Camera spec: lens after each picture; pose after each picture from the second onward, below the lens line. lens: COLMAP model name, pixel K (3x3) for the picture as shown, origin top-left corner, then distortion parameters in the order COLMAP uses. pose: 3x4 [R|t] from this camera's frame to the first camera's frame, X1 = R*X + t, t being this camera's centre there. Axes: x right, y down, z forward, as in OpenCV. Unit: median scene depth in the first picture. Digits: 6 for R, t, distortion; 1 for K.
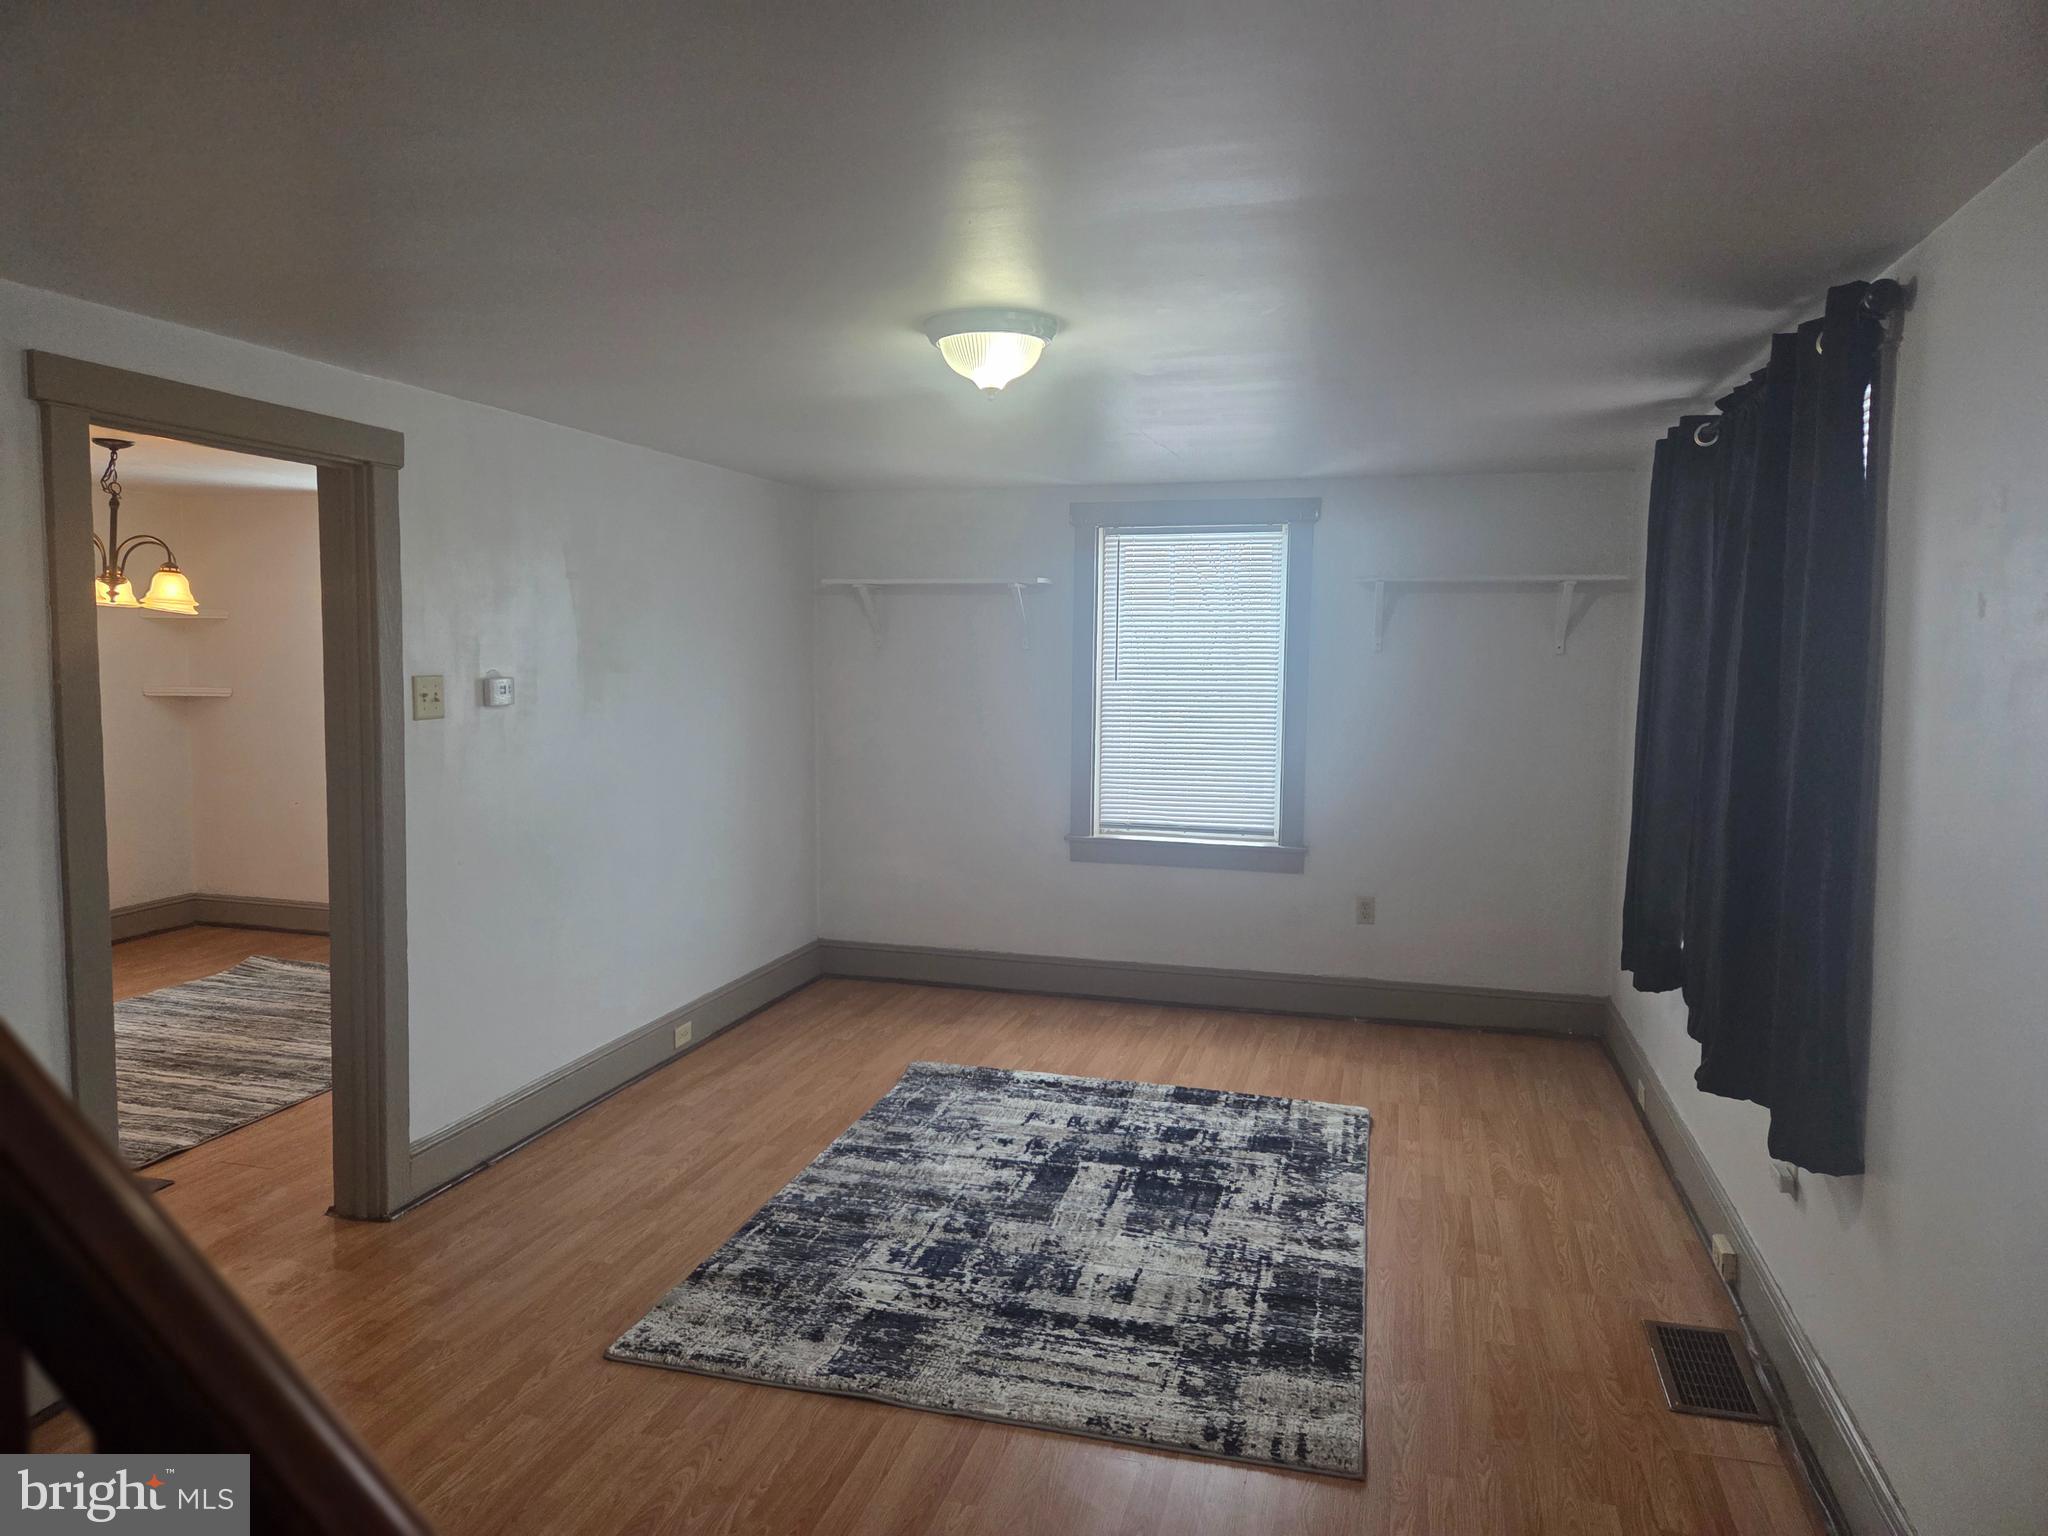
lens RADIAL K [[1373.7, 0, 1025.2], [0, 1373.7, 759.3], [0, 0, 1]] dist [0.003578, 0.000465]
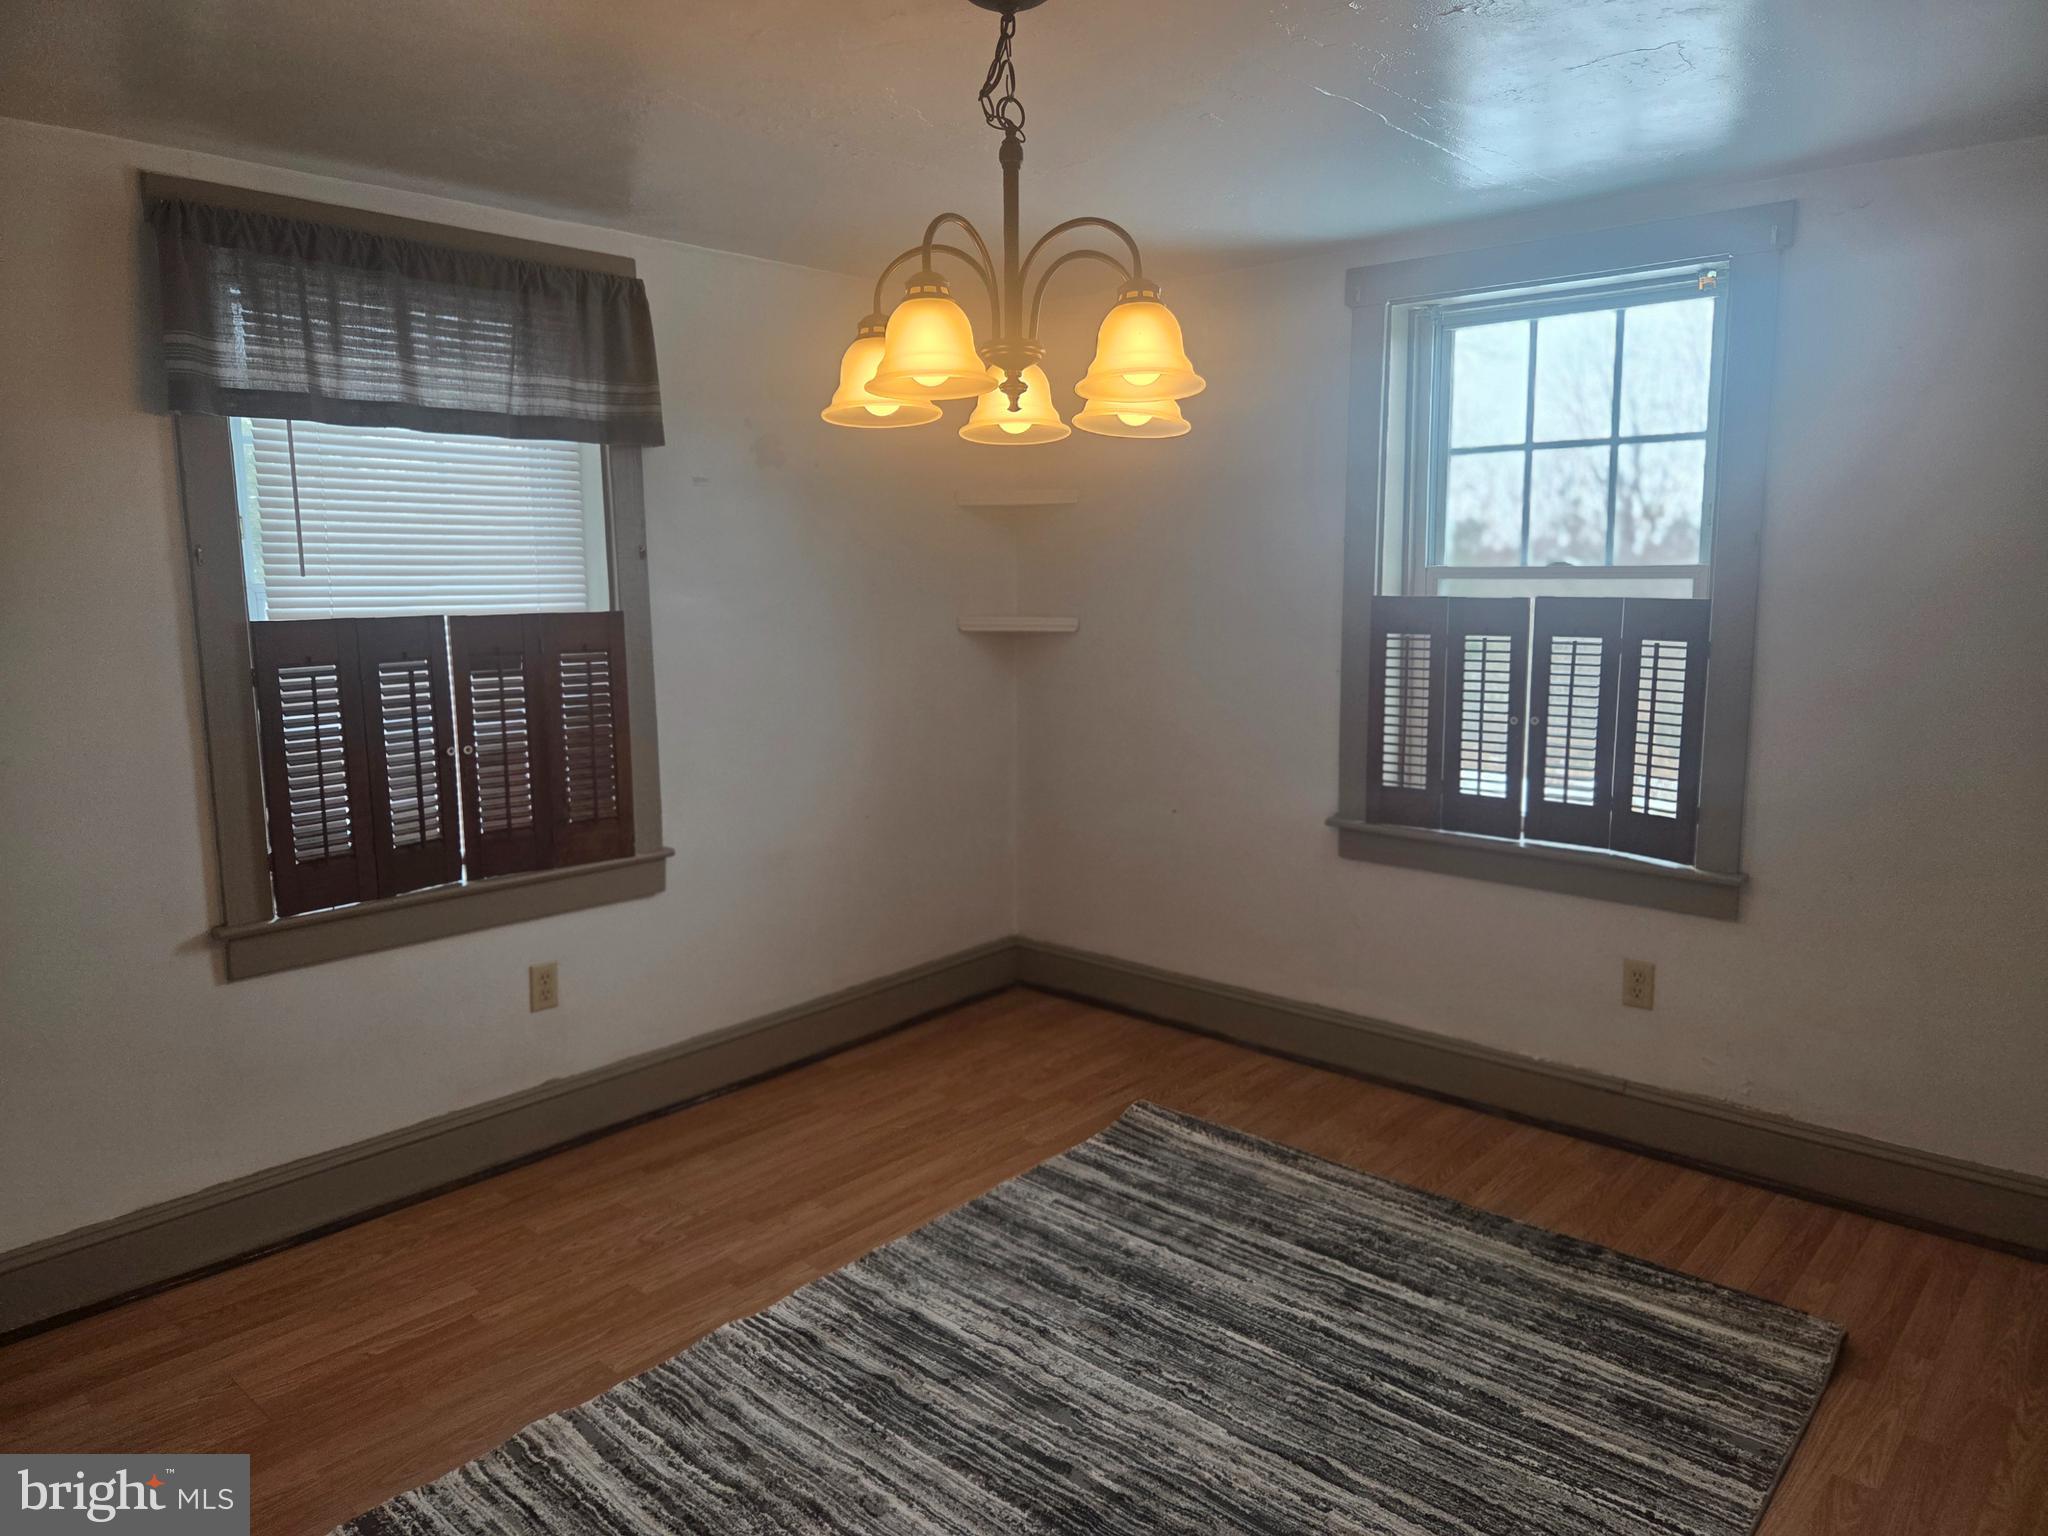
lens RADIAL K [[1373.7, 0, 1025.6], [0, 1373.7, 770.5], [0, 0, 1]] dist [0.003578, 0.000465]
pose [[0.895425, 0.046470, -0.442780, -0.439845], [-0.012702, 0.996799, 0.078928, -0.043692], [0.445031, -0.065050, 0.893149, 0.596028]]
